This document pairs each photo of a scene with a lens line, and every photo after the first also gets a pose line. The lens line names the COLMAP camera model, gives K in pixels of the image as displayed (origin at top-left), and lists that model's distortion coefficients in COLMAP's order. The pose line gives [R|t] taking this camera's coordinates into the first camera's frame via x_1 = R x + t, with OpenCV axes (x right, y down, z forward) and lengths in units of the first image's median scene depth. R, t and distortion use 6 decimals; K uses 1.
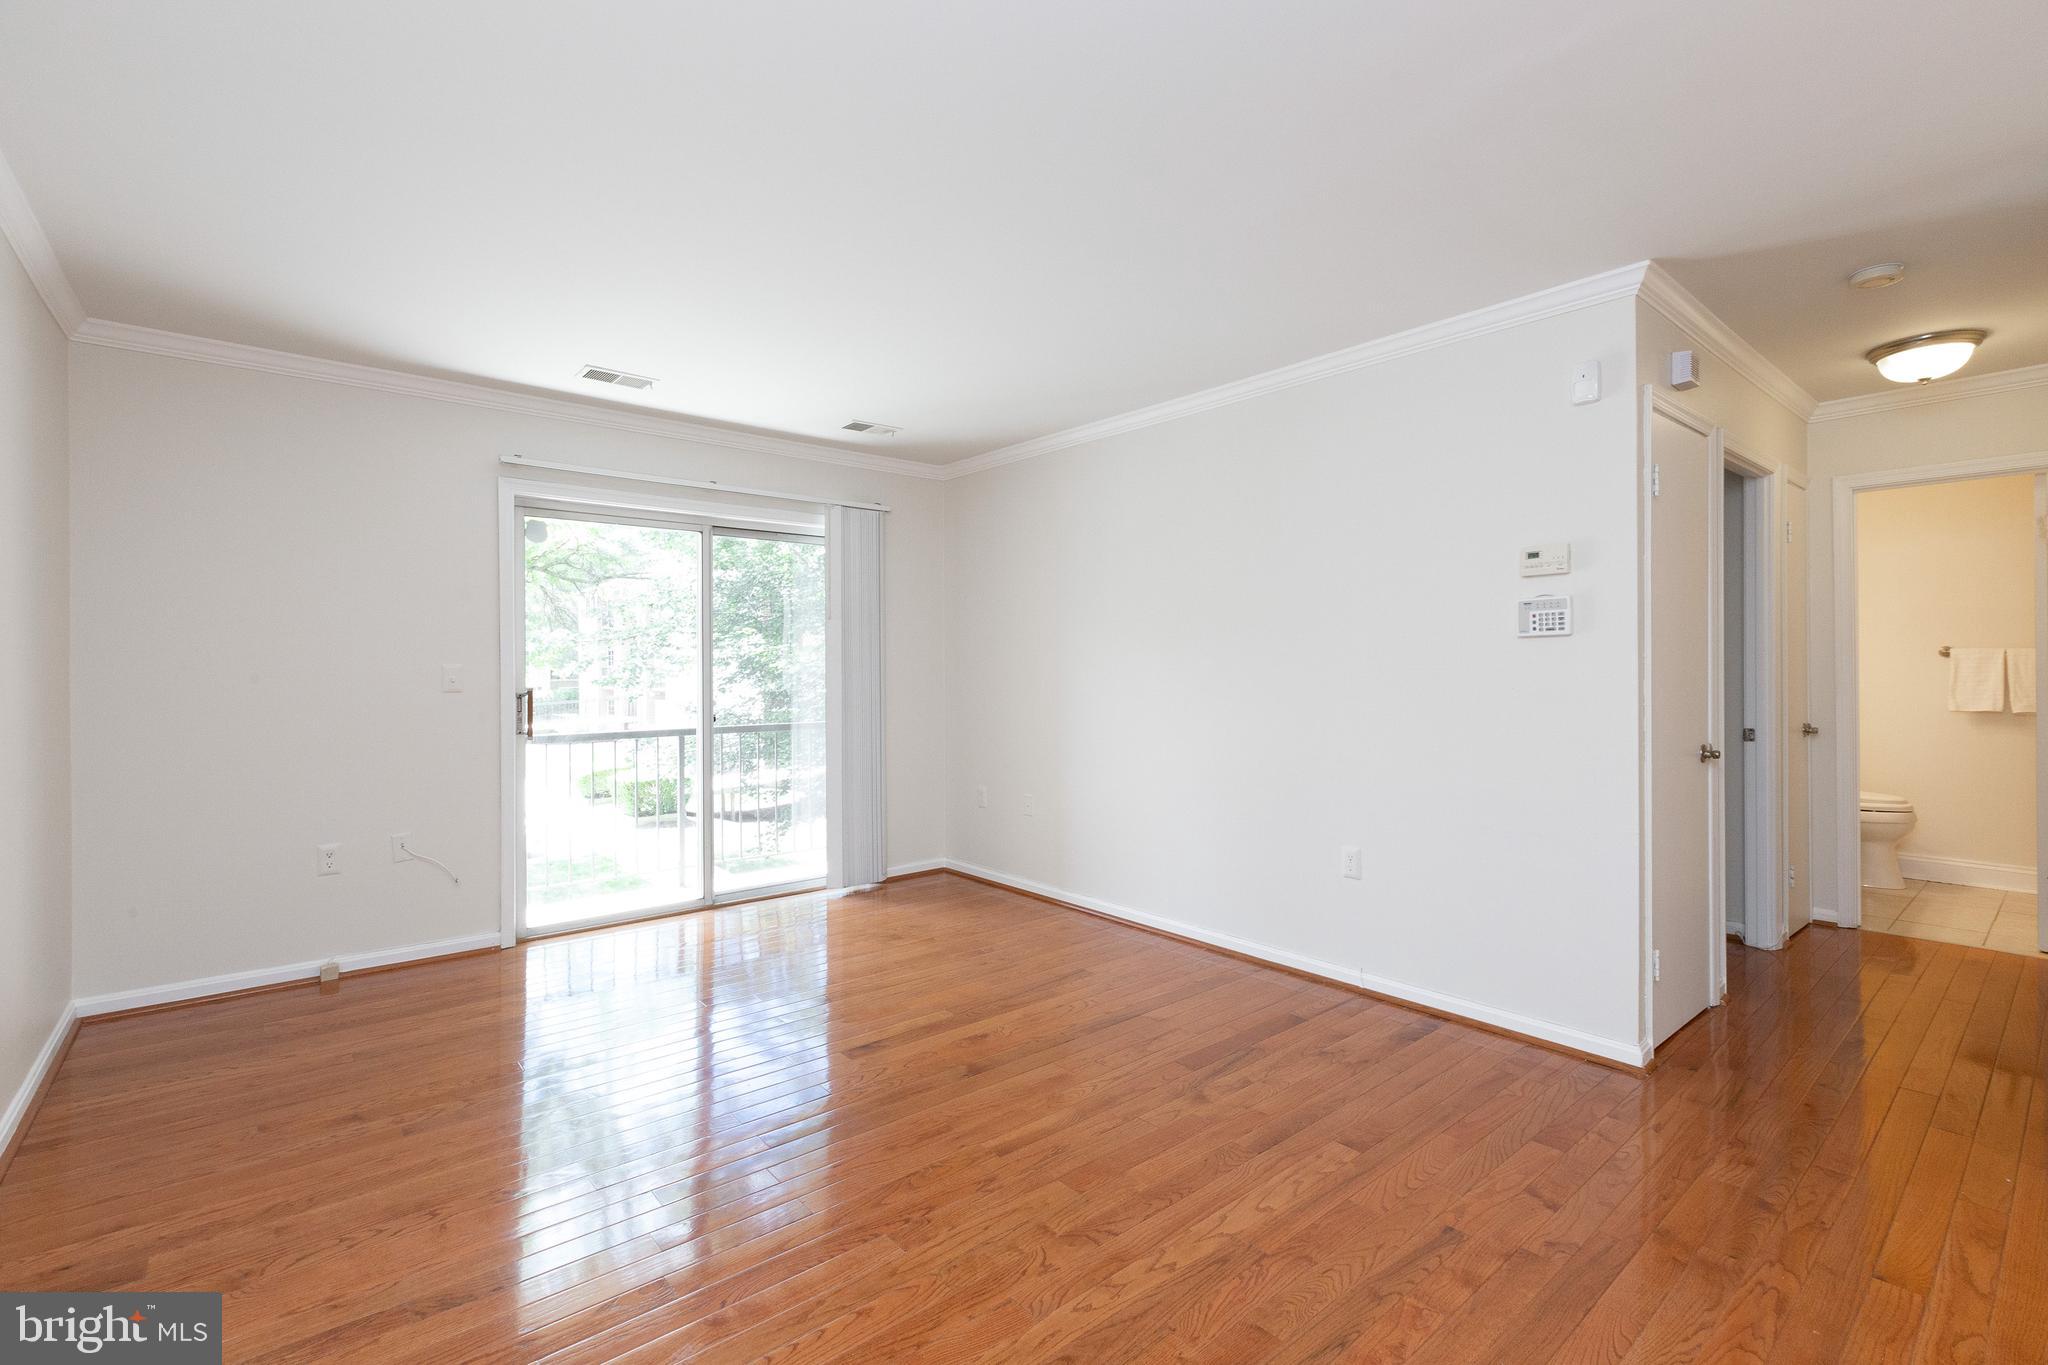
lens RADIAL K [[918.6, 0, 1020.5], [0, 918.6, 678.8], [0, 0, 1]] dist [-0.001730, 0.000478]
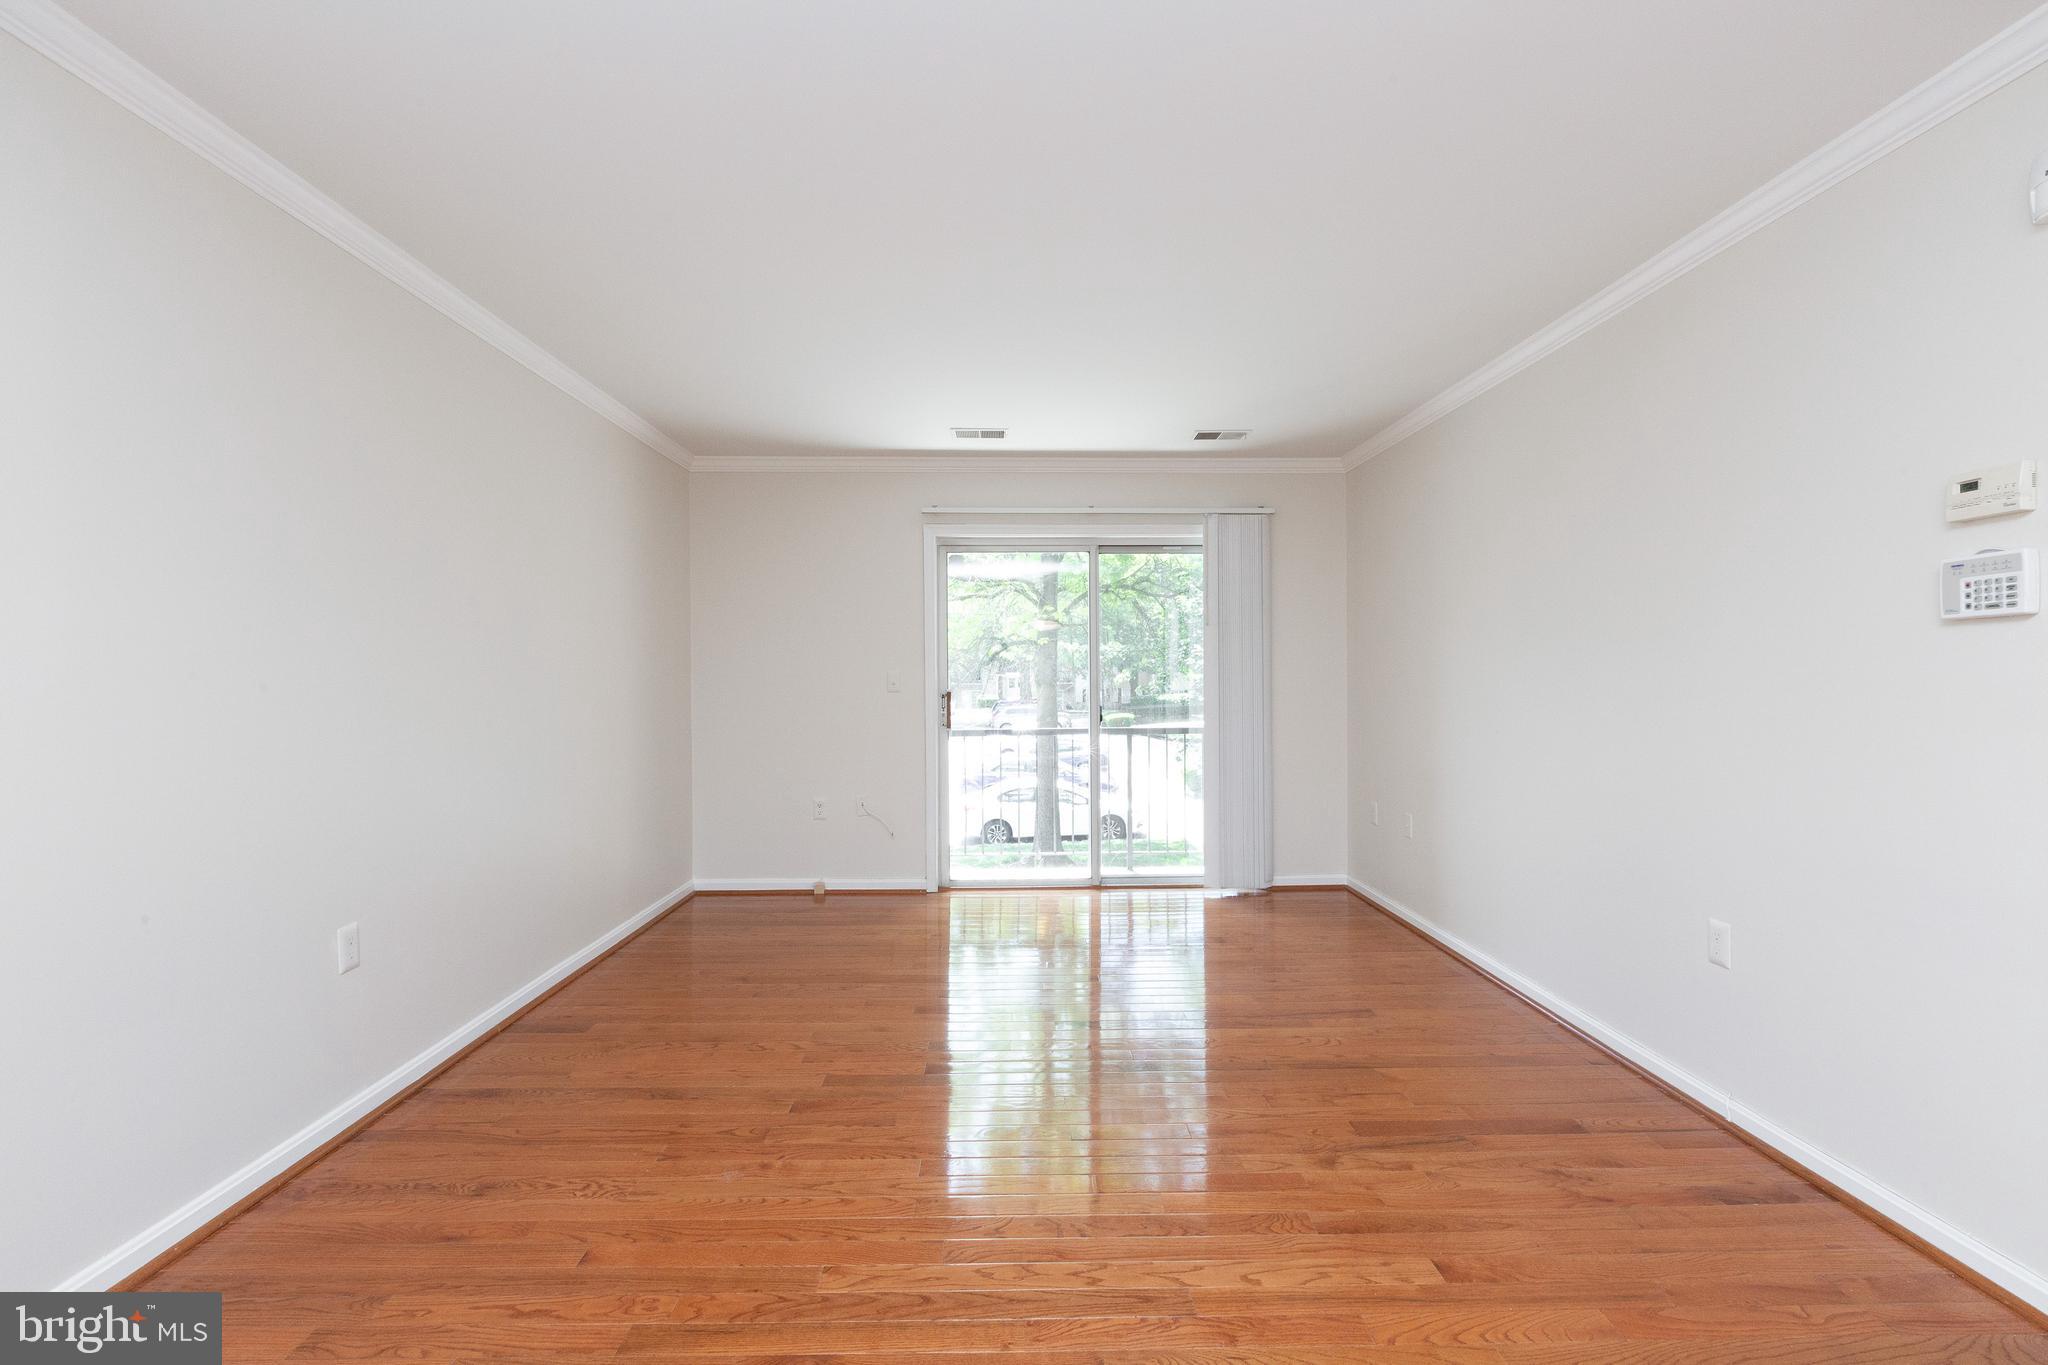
lens RADIAL K [[910.4, 0, 1014.1], [0, 910.4, 689.4], [0, 0, 1]] dist [-0.002218, -0.000493]
pose [[0.774807, 0.009049, -0.632133, 0.394765], [-0.005332, 0.999956, 0.007780, 0.000084], [0.632175, -0.002658, 0.774821, 0.107770]]
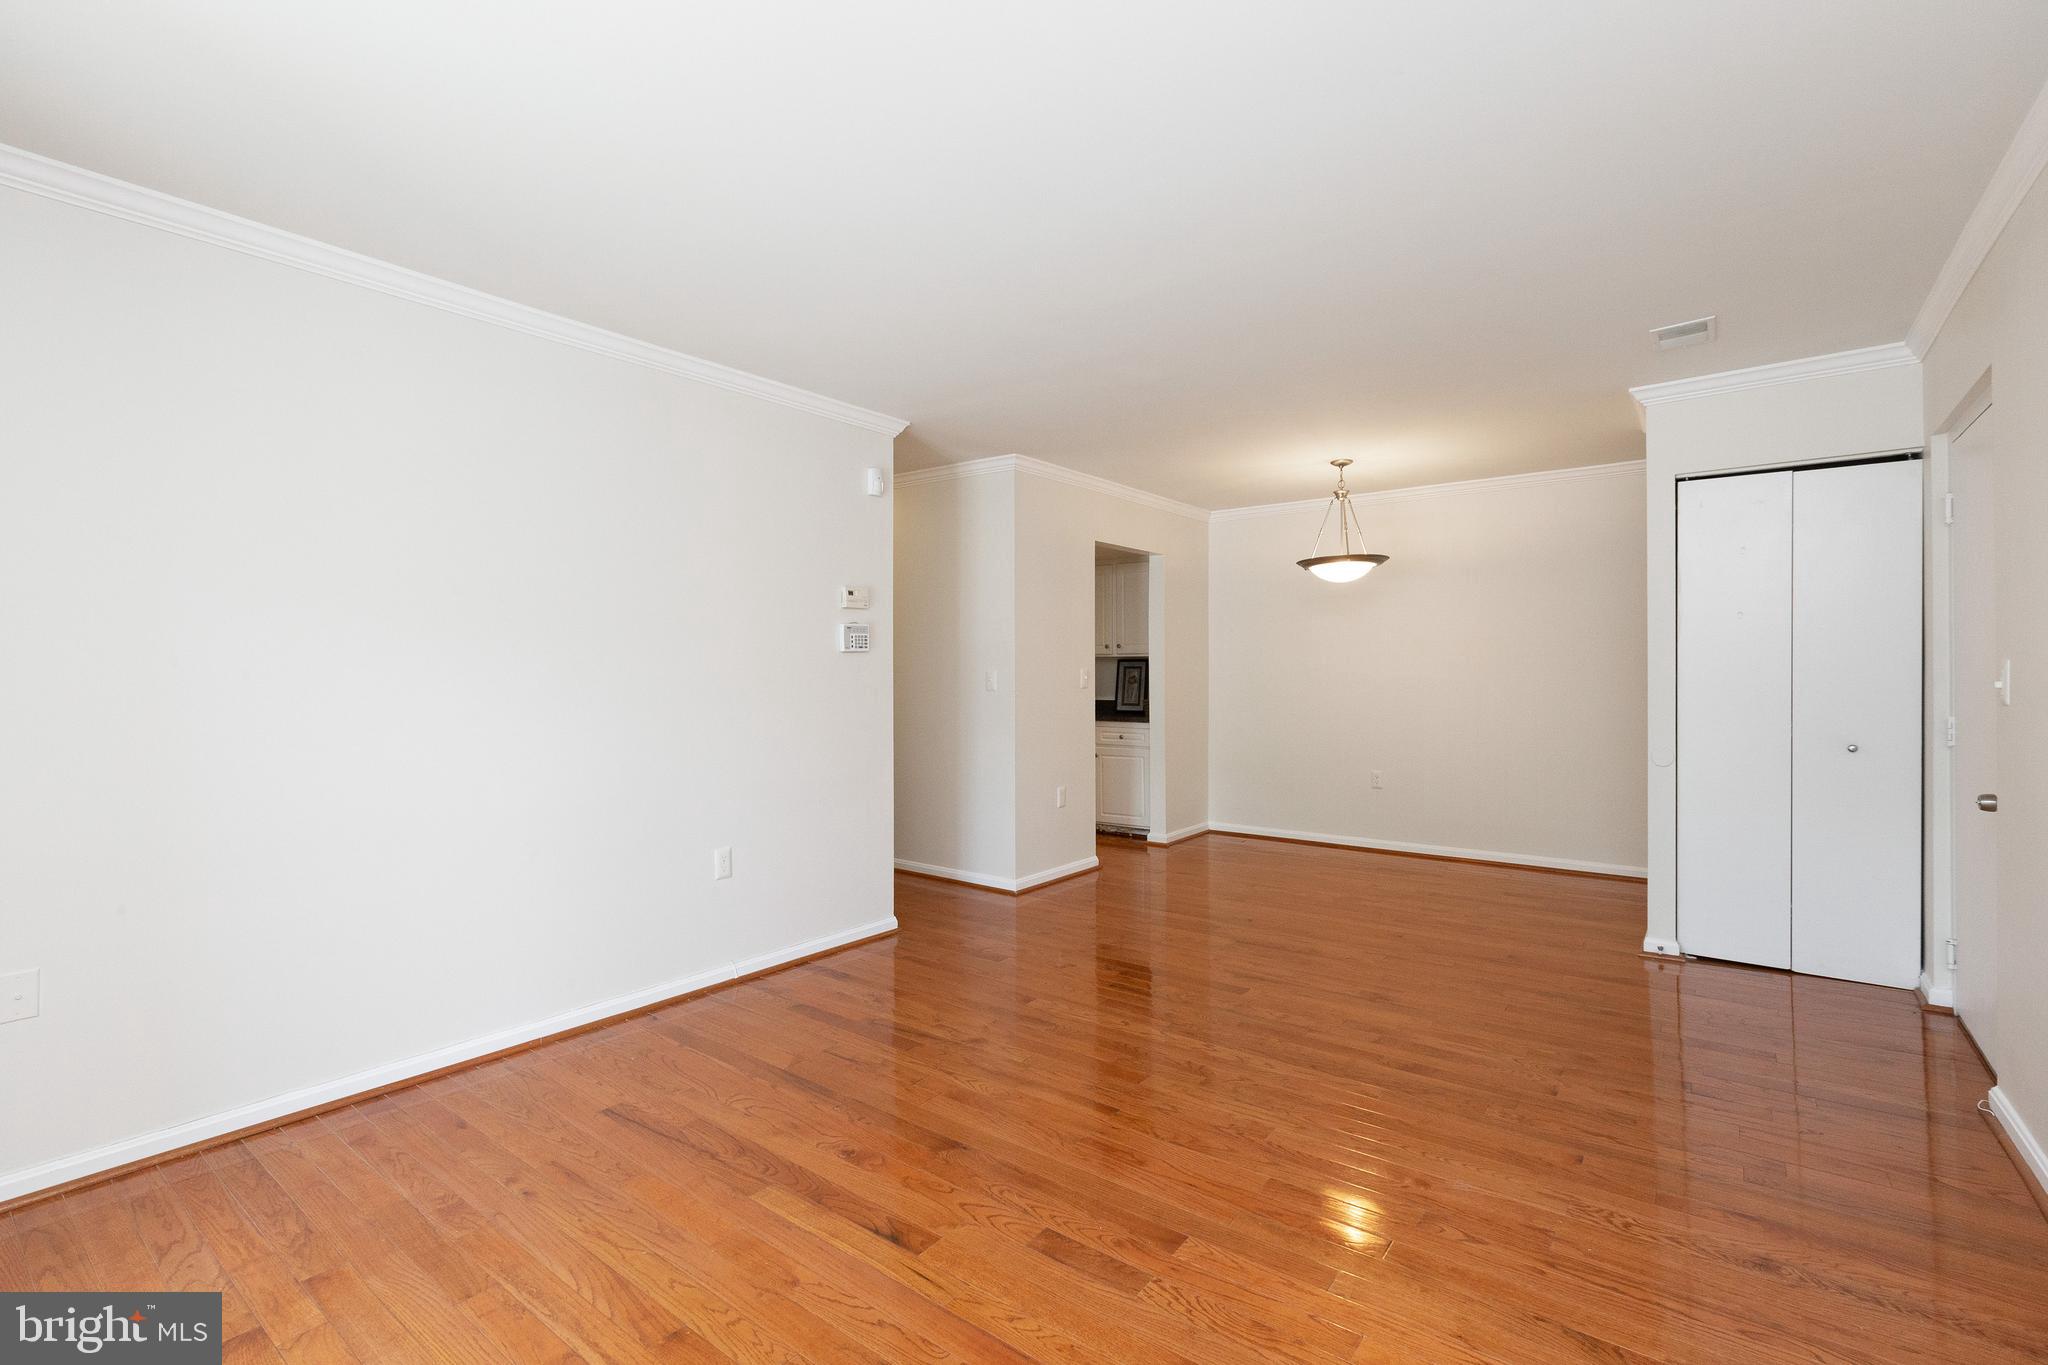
lens RADIAL K [[918.6, 0, 1020.5], [0, 918.6, 678.8], [0, 0, 1]] dist [-0.001730, 0.000478]
pose [[-0.220760, -0.001759, 0.975327, -0.743409], [0.012943, 0.999905, 0.004732, -0.007517], [-0.975242, 0.013668, -0.220716, 0.930501]]
